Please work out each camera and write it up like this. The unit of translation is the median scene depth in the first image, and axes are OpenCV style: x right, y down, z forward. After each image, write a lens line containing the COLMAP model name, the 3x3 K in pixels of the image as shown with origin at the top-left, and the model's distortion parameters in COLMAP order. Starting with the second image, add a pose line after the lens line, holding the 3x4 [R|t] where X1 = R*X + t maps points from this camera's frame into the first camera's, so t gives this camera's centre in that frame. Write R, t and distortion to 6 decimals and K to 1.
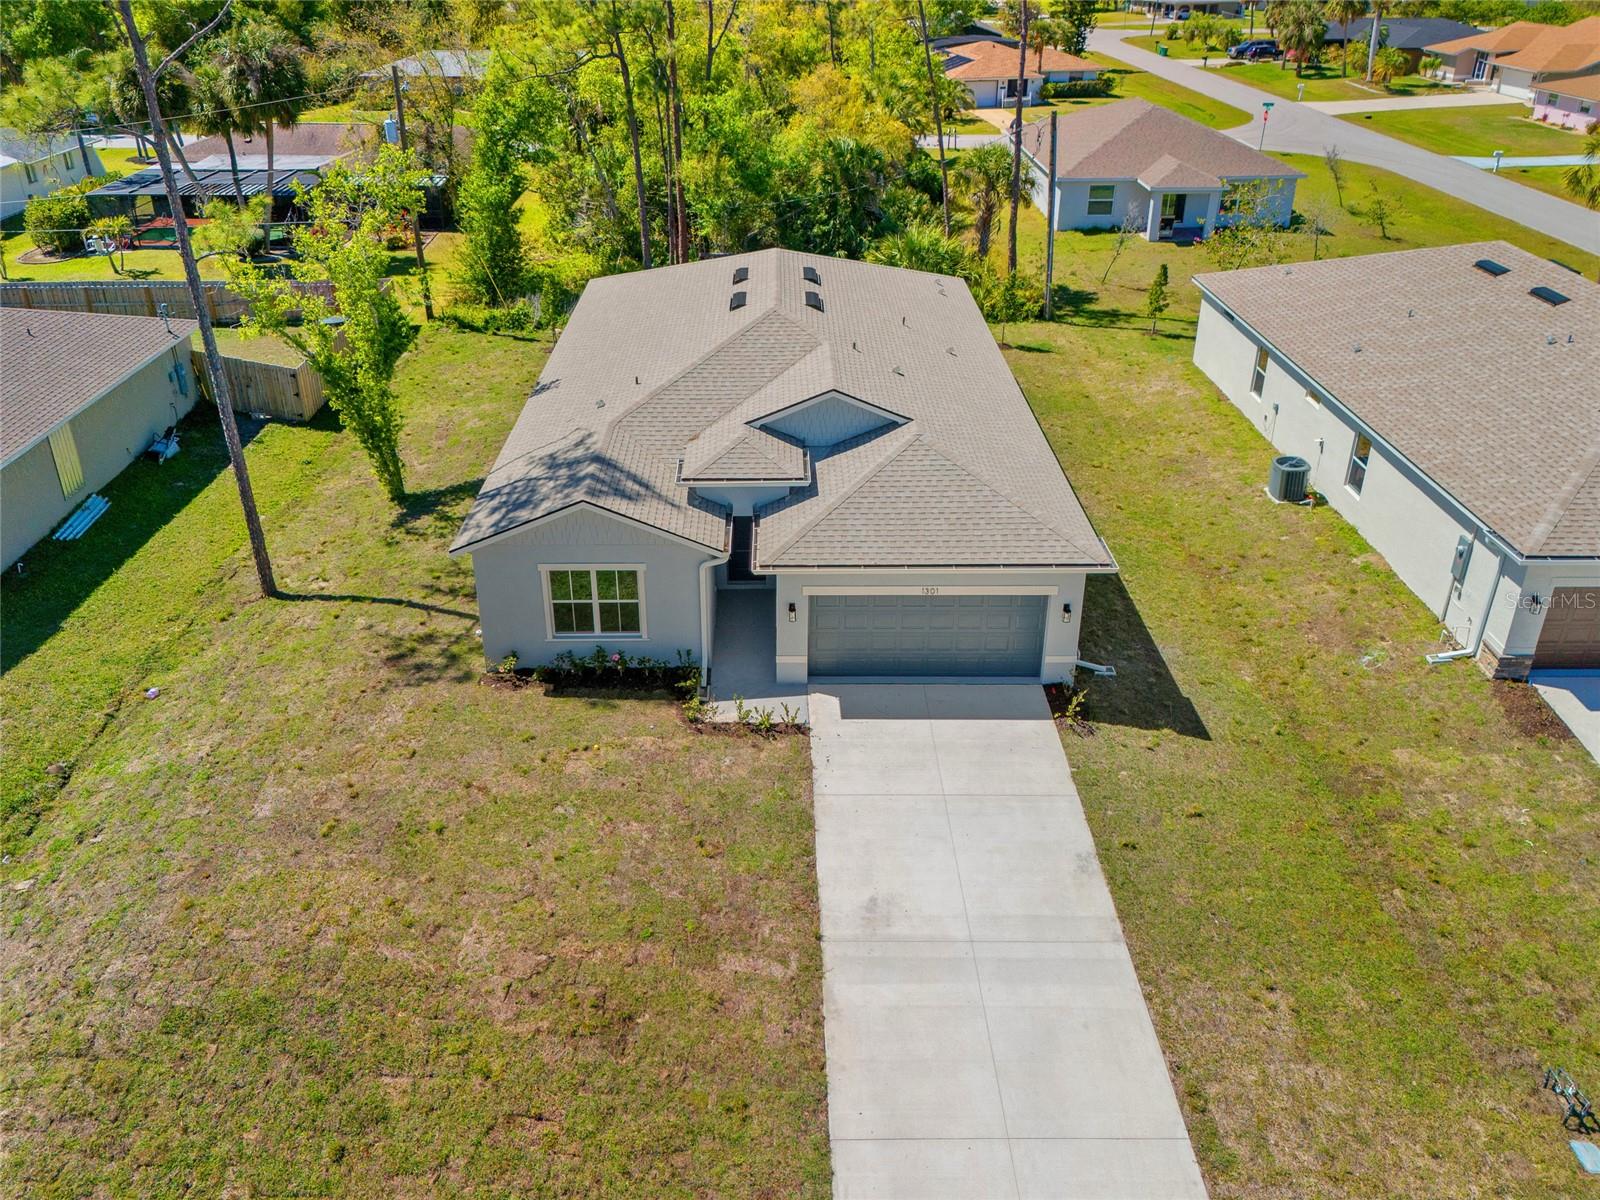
lens RADIAL K [[1227.2, 0, 796.2], [0, 1227.2, 478.4], [0, 0, 1]] dist [0.077939, -0.086475]
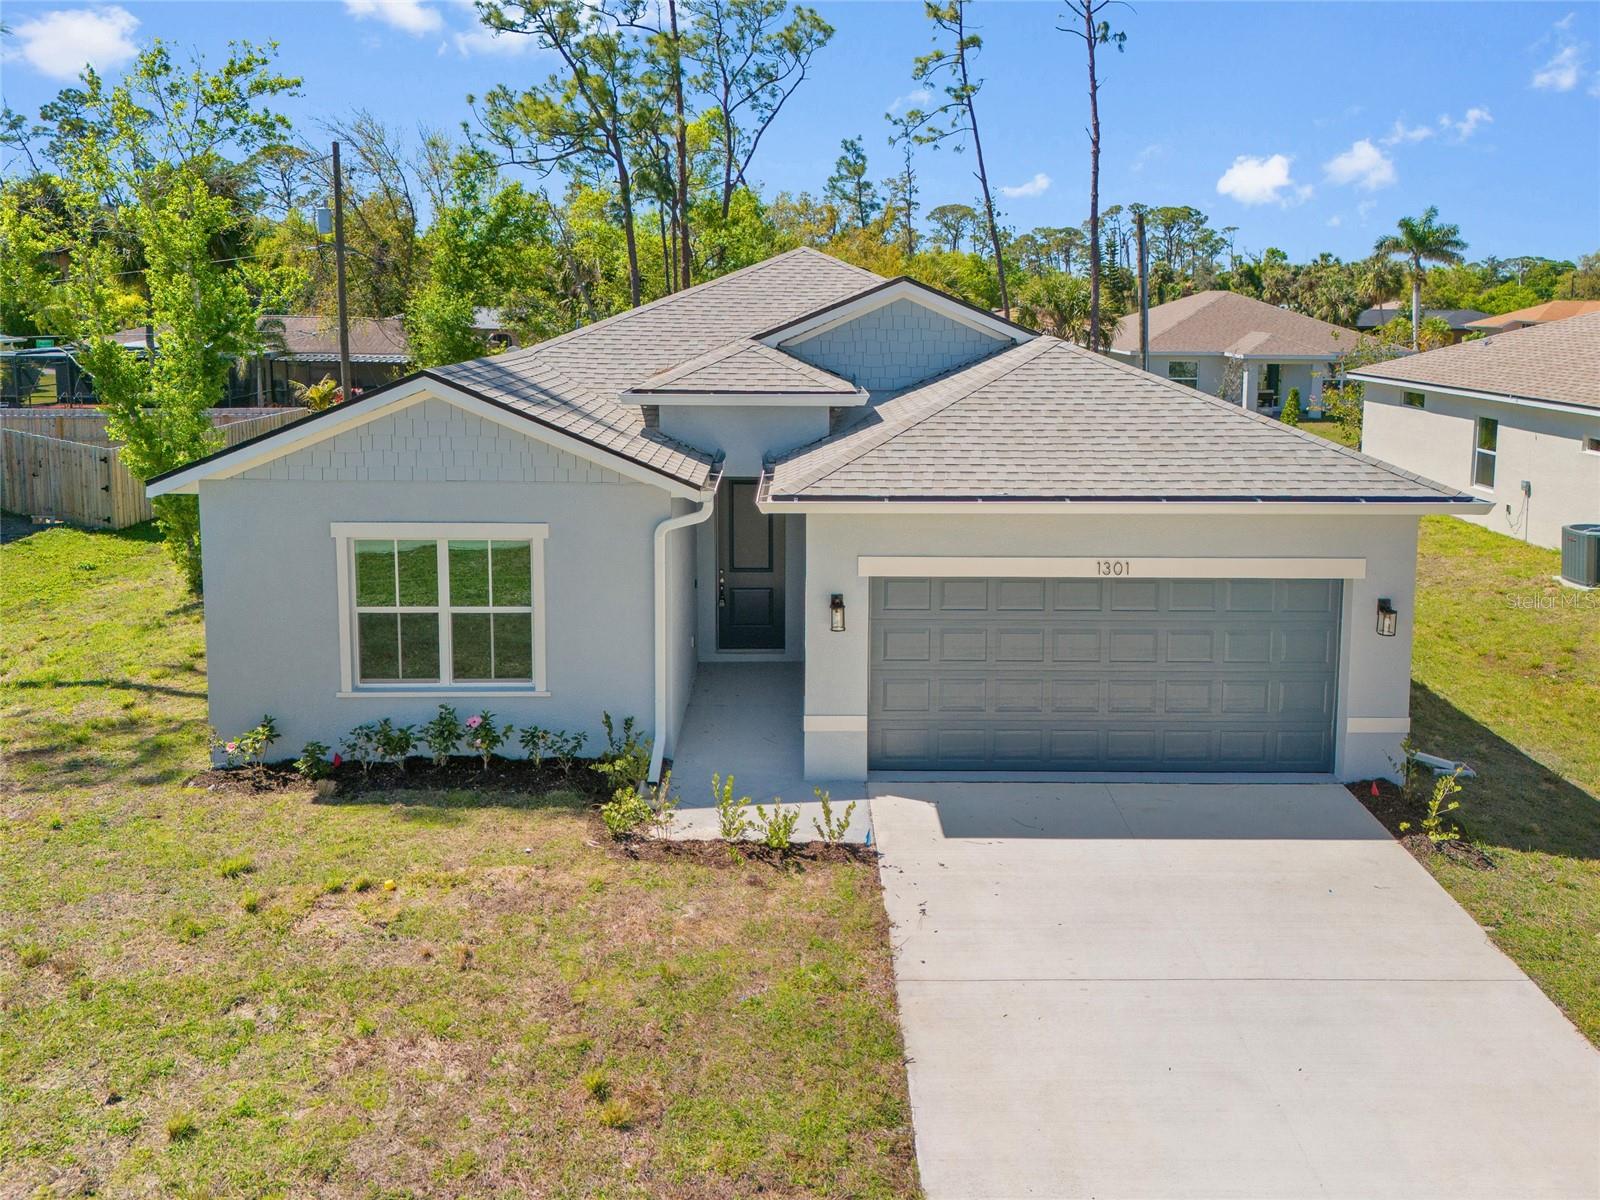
lens RADIAL K [[1242.9, 0, 849.8], [0, 1242.9, 424.2], [0, 0, 1]] dist [0.043090, -0.019658]
pose [[0.999707, 0.002488, 0.024080, -0.010472], [0.005336, 0.947595, -0.319430, 0.194820], [-0.023613, 0.319464, 0.947304, 0.496694]]
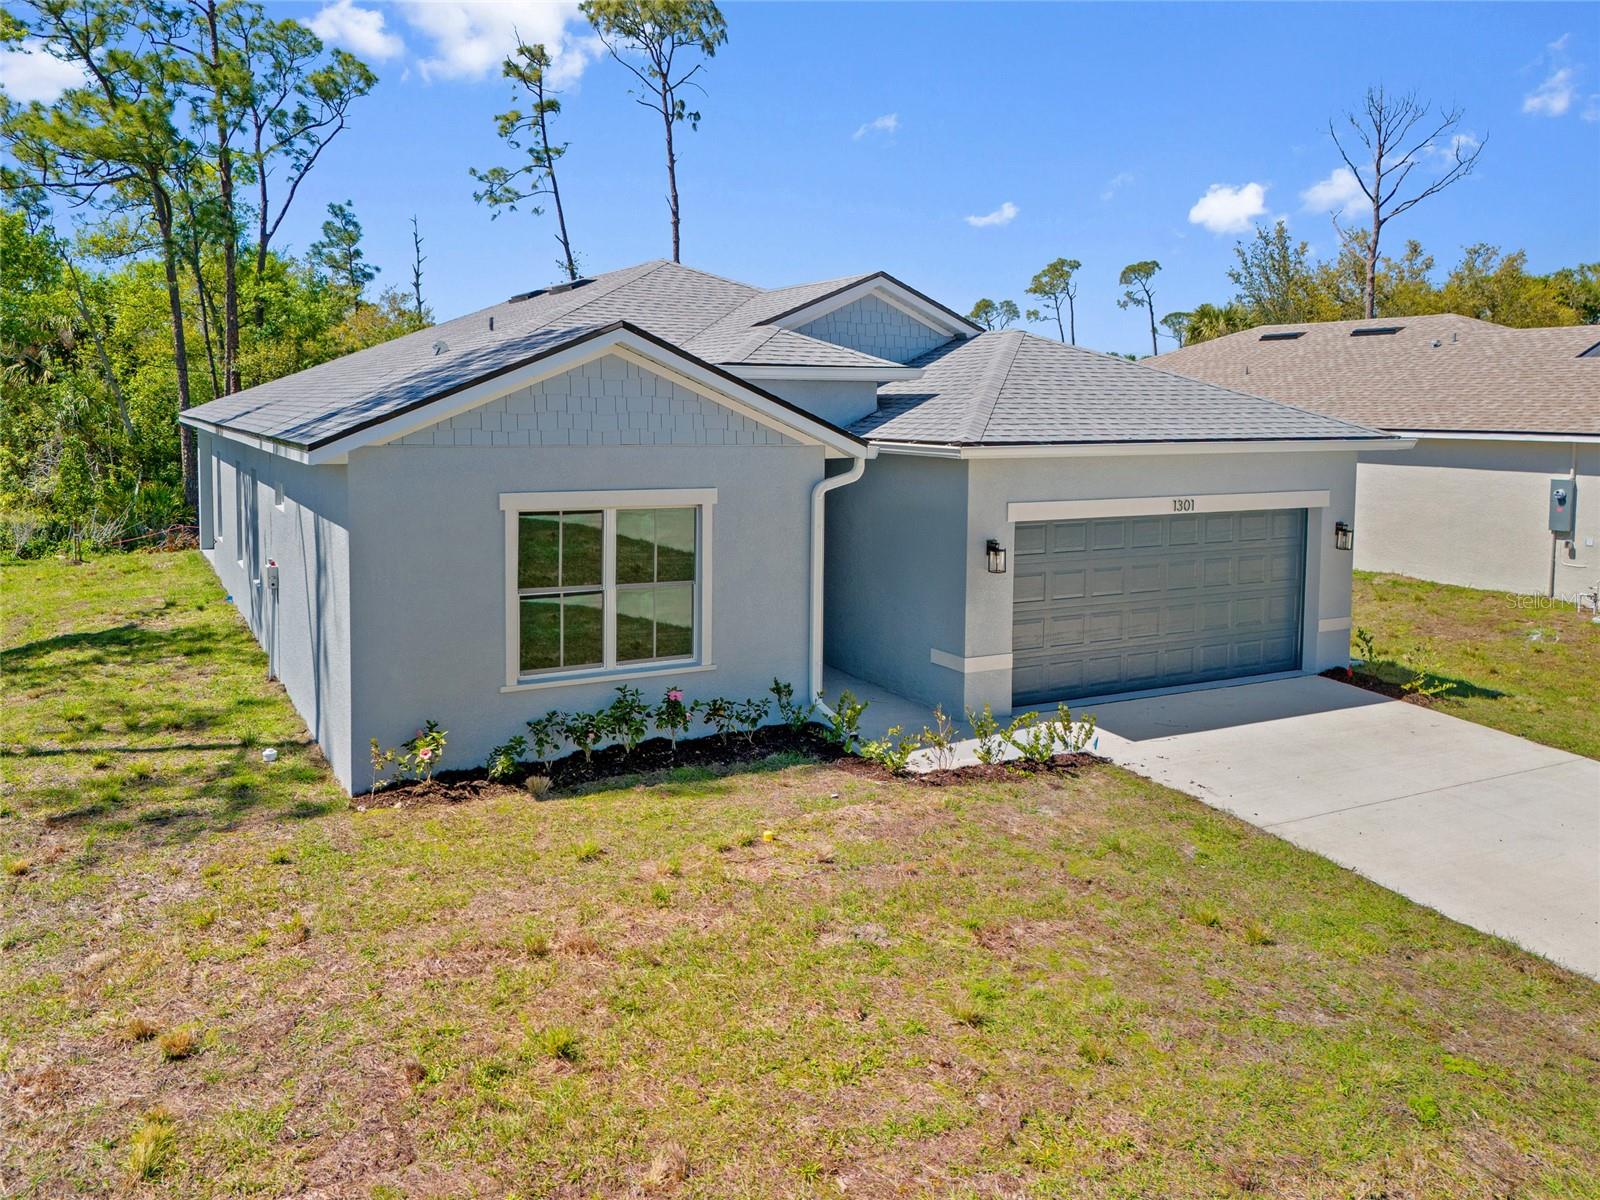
lens RADIAL K [[1227.2, 0, 796.2], [0, 1227.2, 478.4], [0, 0, 1]] dist [0.077939, -0.086475]
pose [[0.881305, -0.027339, 0.471757, -0.324651], [0.194216, 0.931065, -0.308865, 0.222471], [-0.430793, 0.363827, 0.825862, 0.580127]]
